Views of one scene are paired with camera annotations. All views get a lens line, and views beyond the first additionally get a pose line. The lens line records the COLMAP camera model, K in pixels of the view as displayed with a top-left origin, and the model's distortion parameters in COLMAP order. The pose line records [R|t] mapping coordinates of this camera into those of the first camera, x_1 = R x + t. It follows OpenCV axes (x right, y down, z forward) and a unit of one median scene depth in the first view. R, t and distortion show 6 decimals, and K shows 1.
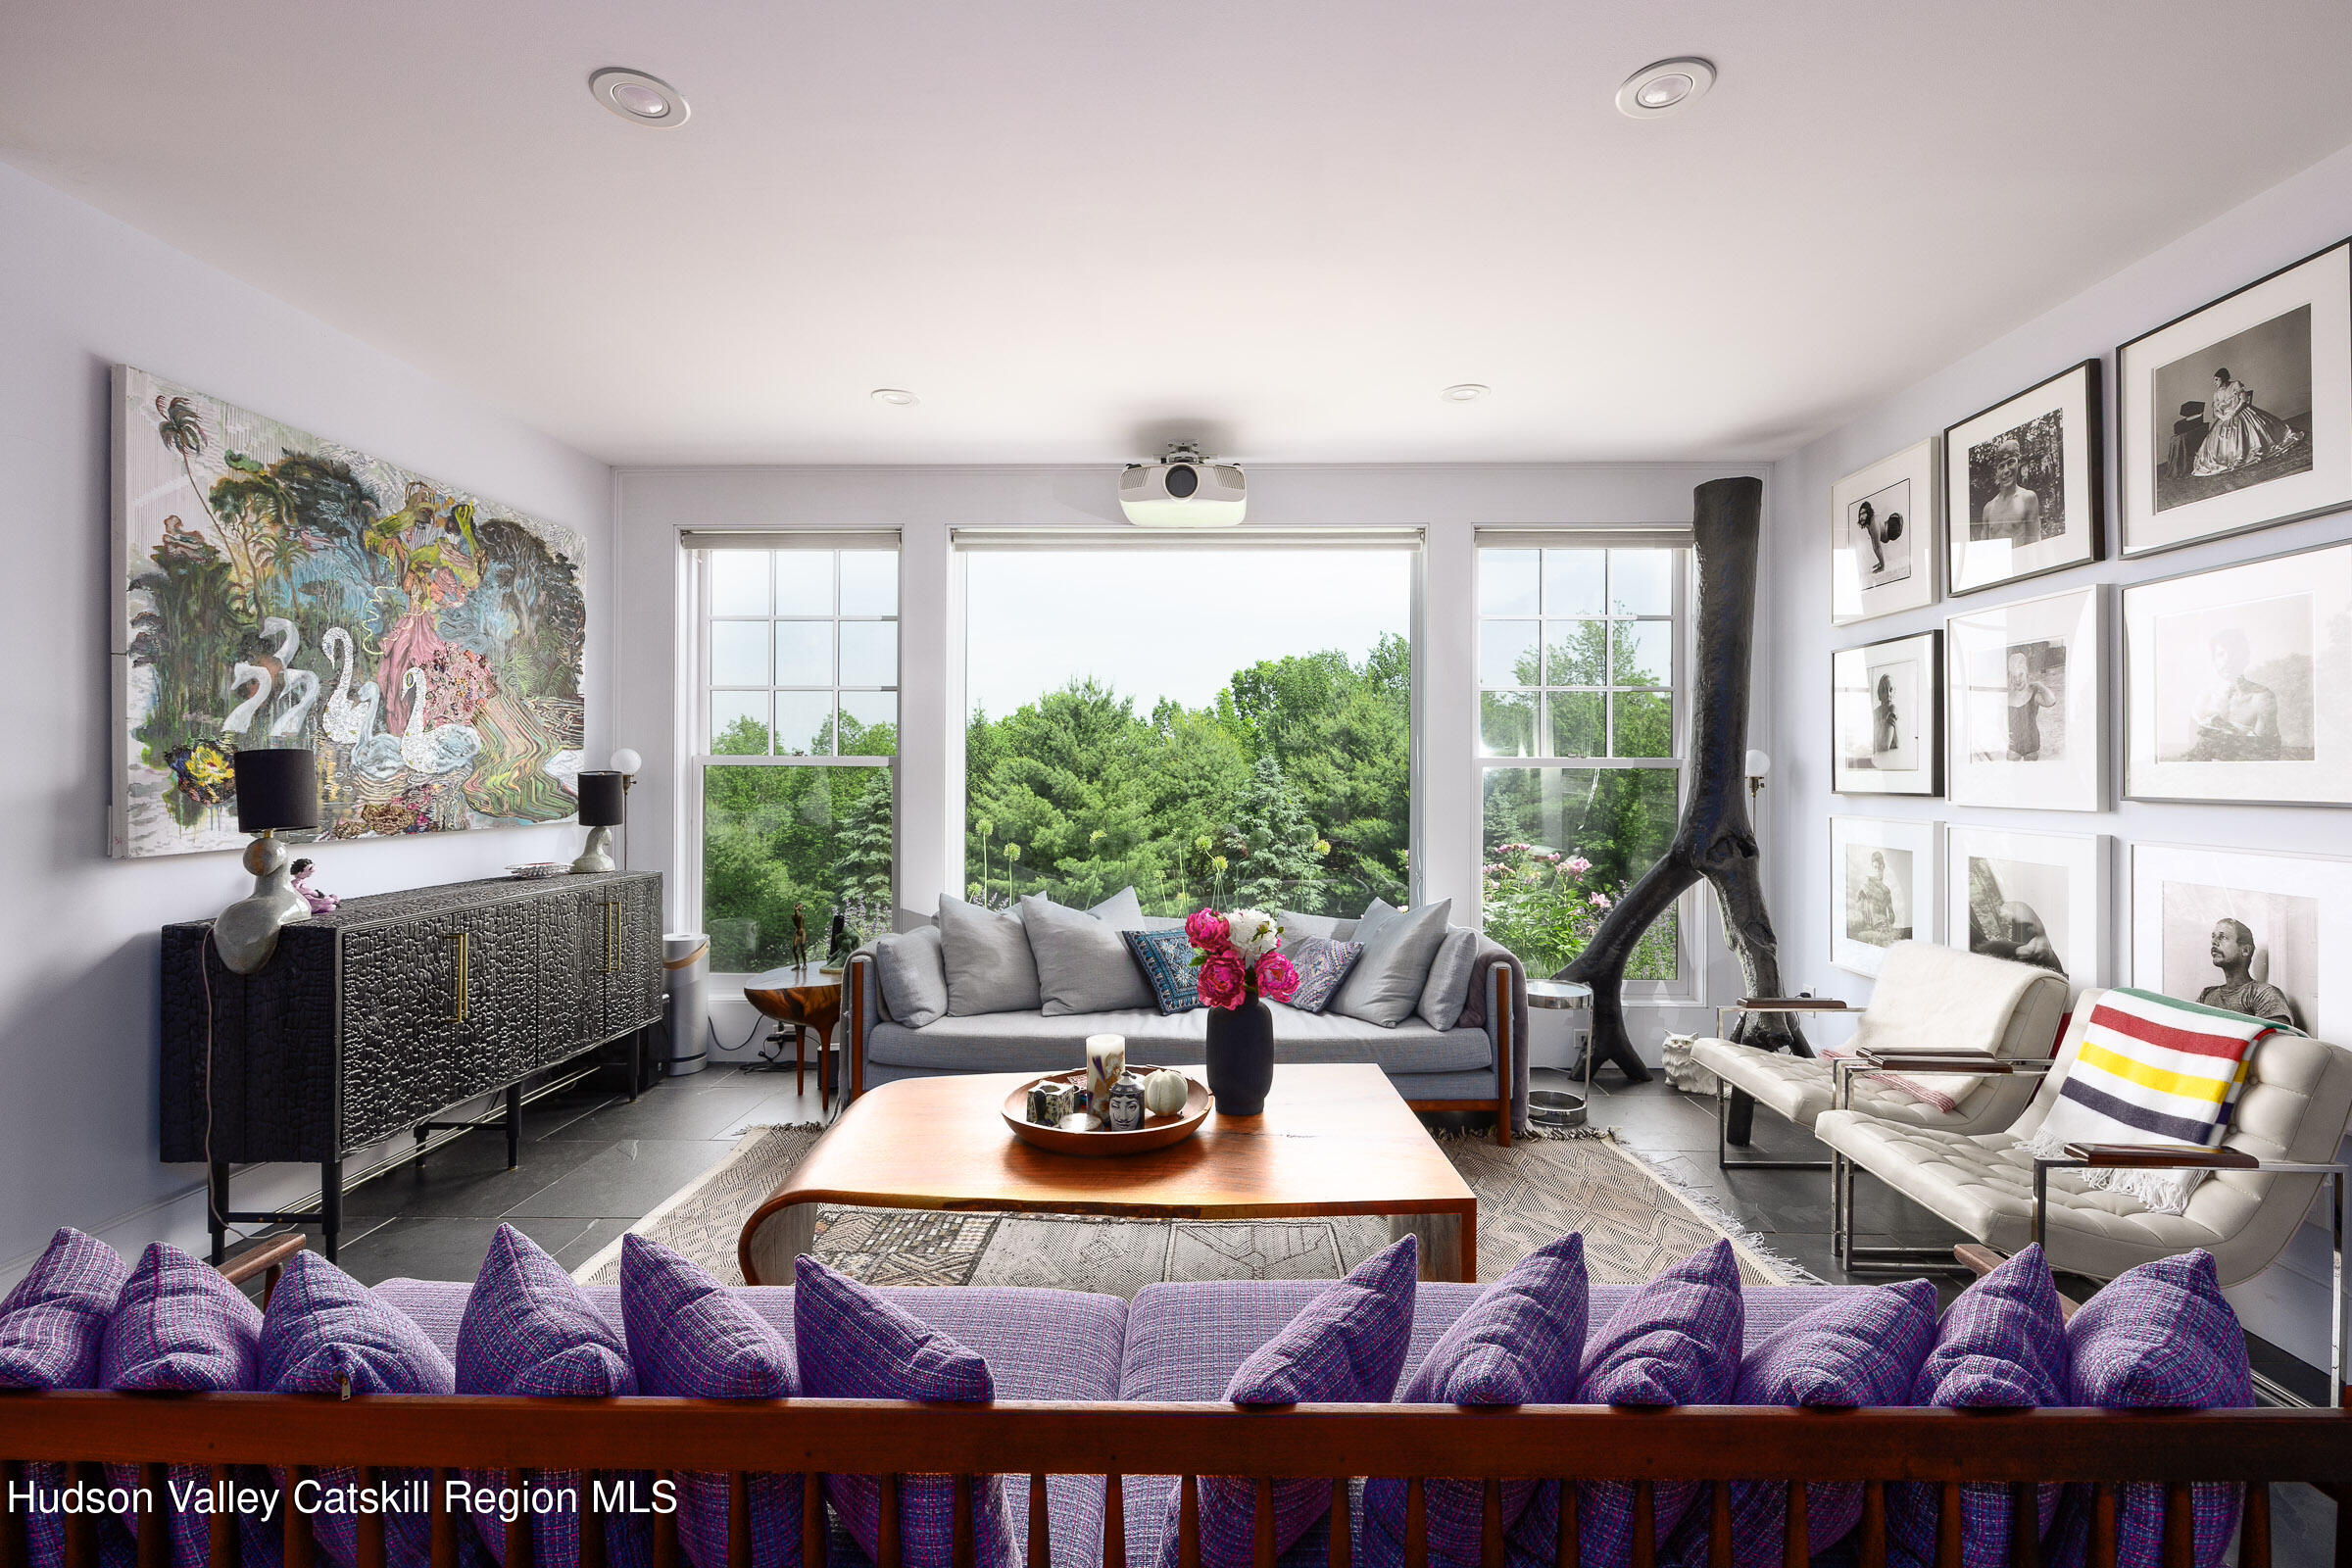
lens RADIAL K [[992.3, 0, 1185.8], [0, 992.3, 767.4], [0, 0, 1]] dist [-0.000843, 0.000304]
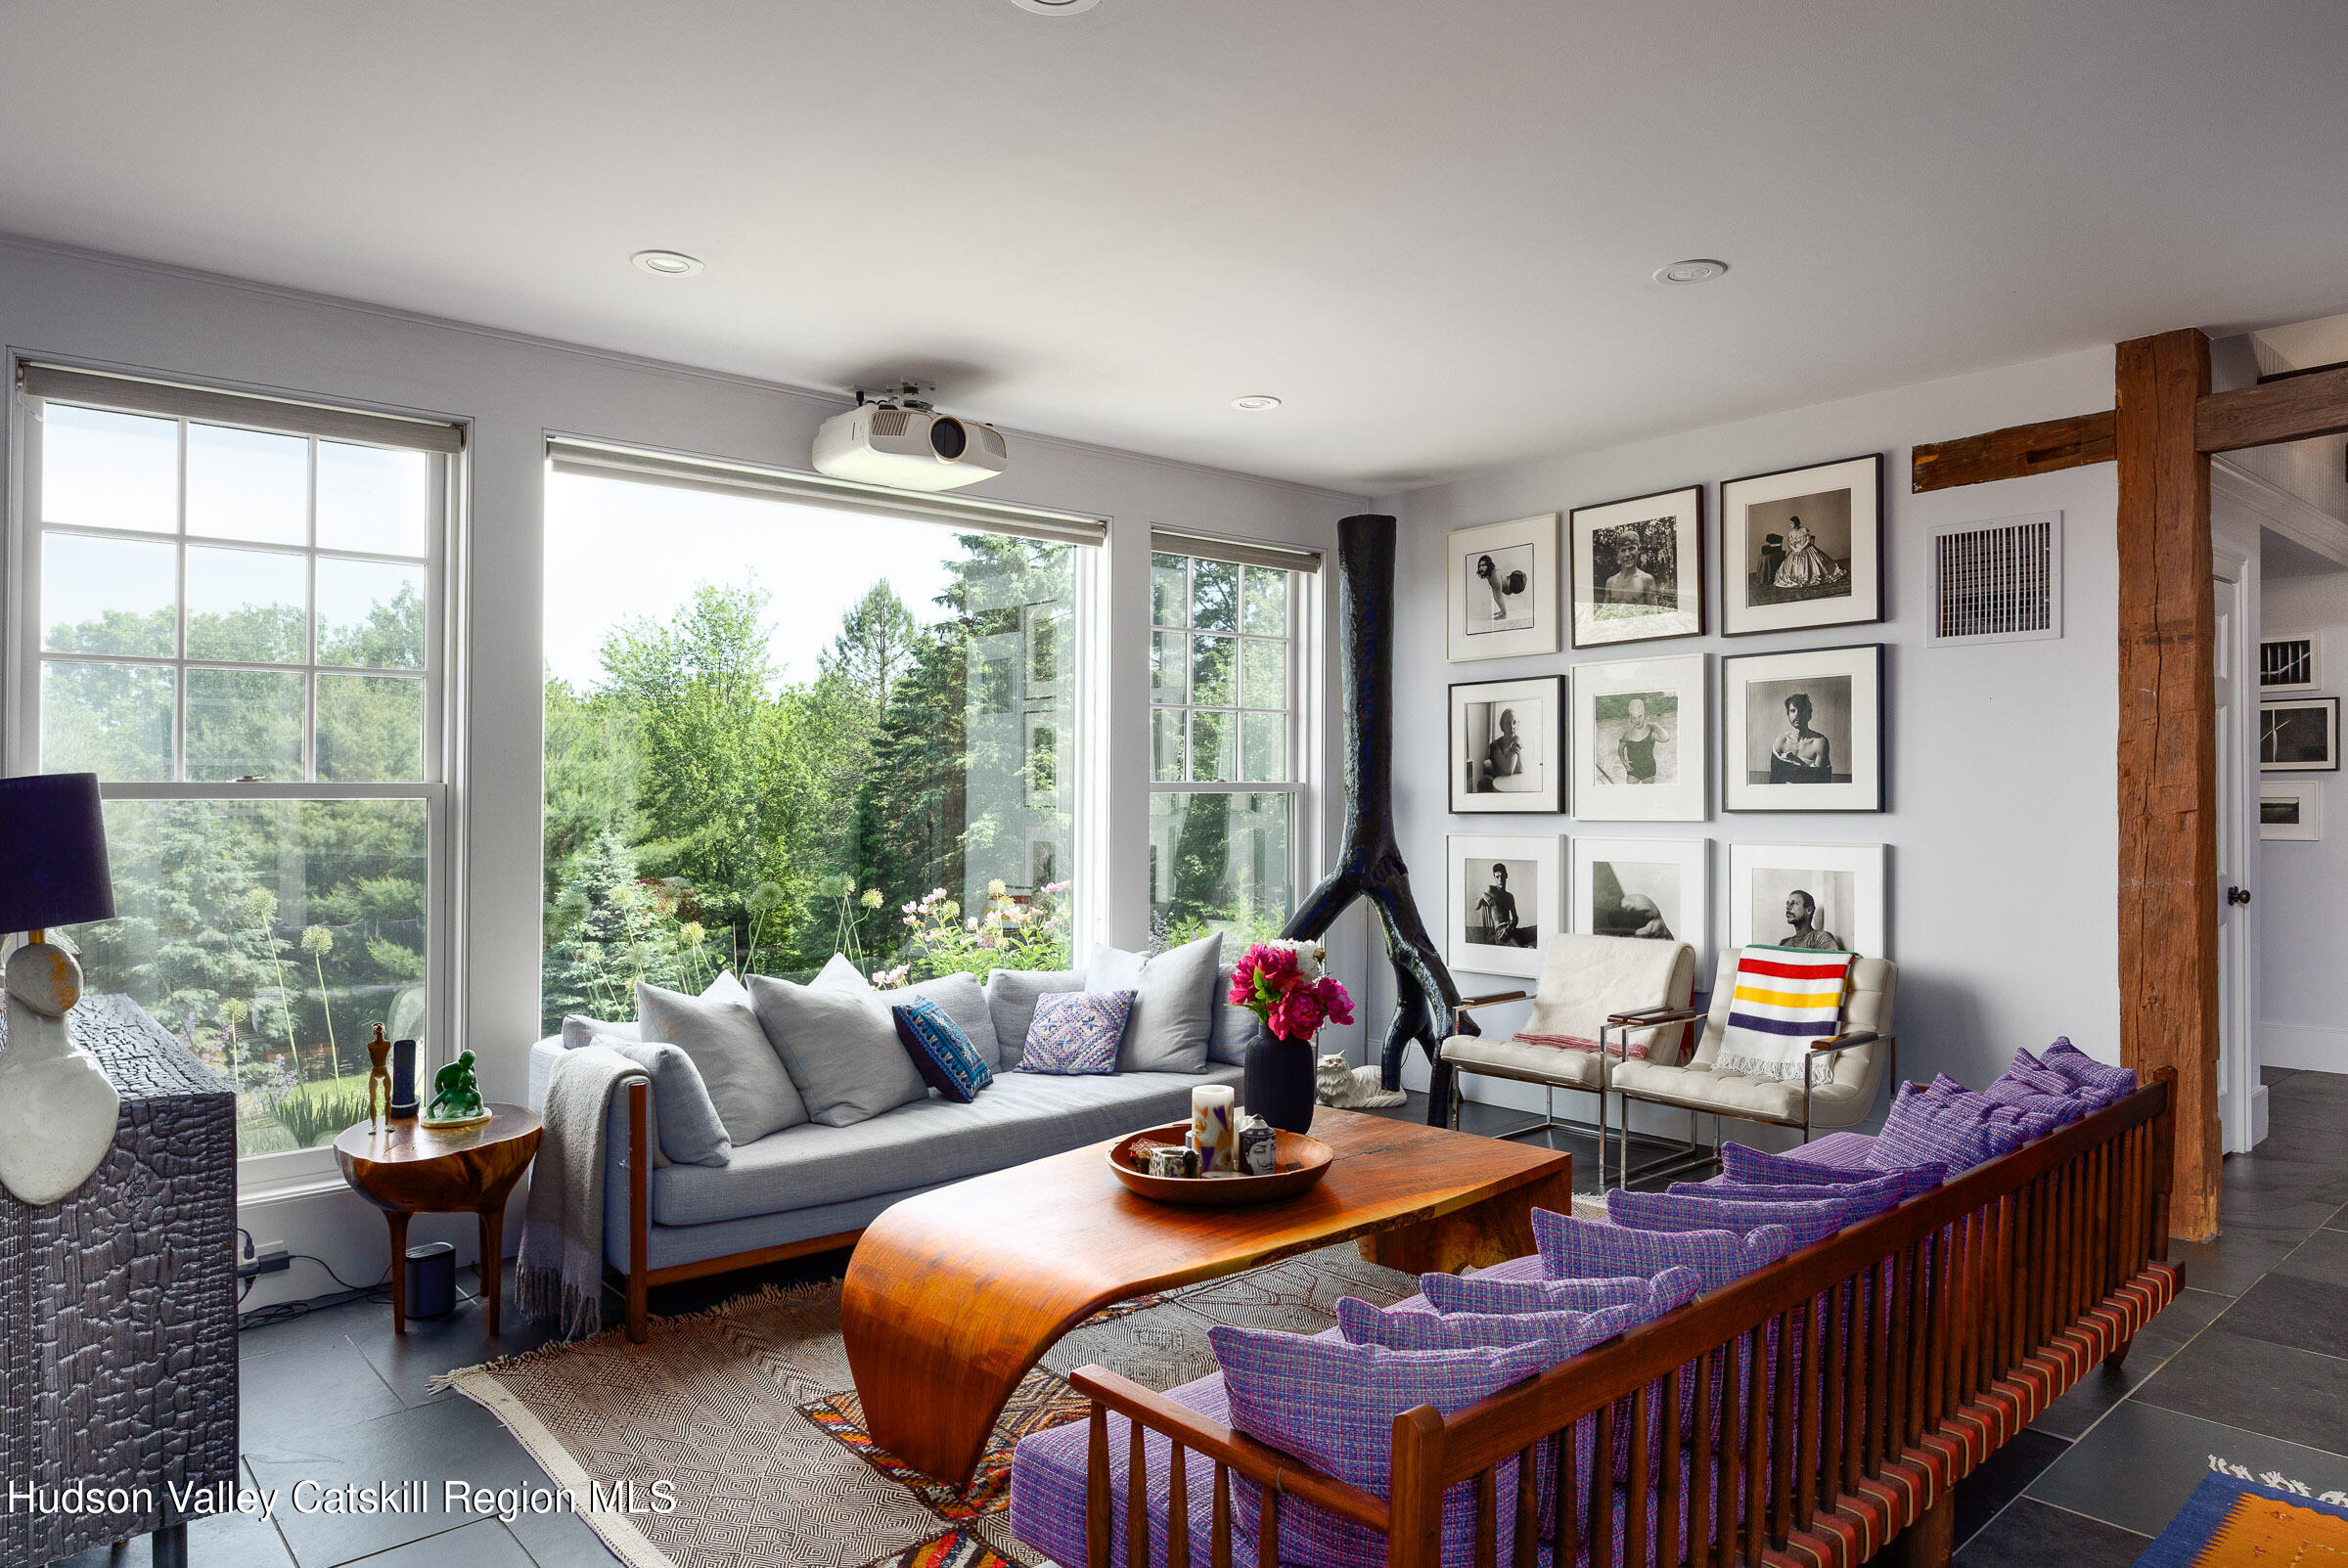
lens RADIAL K [[1415.4, 0, 1169.4], [0, 1415.4, 796.2], [0, 0, 1]] dist [-0.003650, -0.001187]
pose [[0.749373, -0.008552, 0.662093, -0.825877], [0.008199, 0.999960, 0.003637, -0.001917], [-0.662098, 0.002703, 0.749413, 0.034967]]
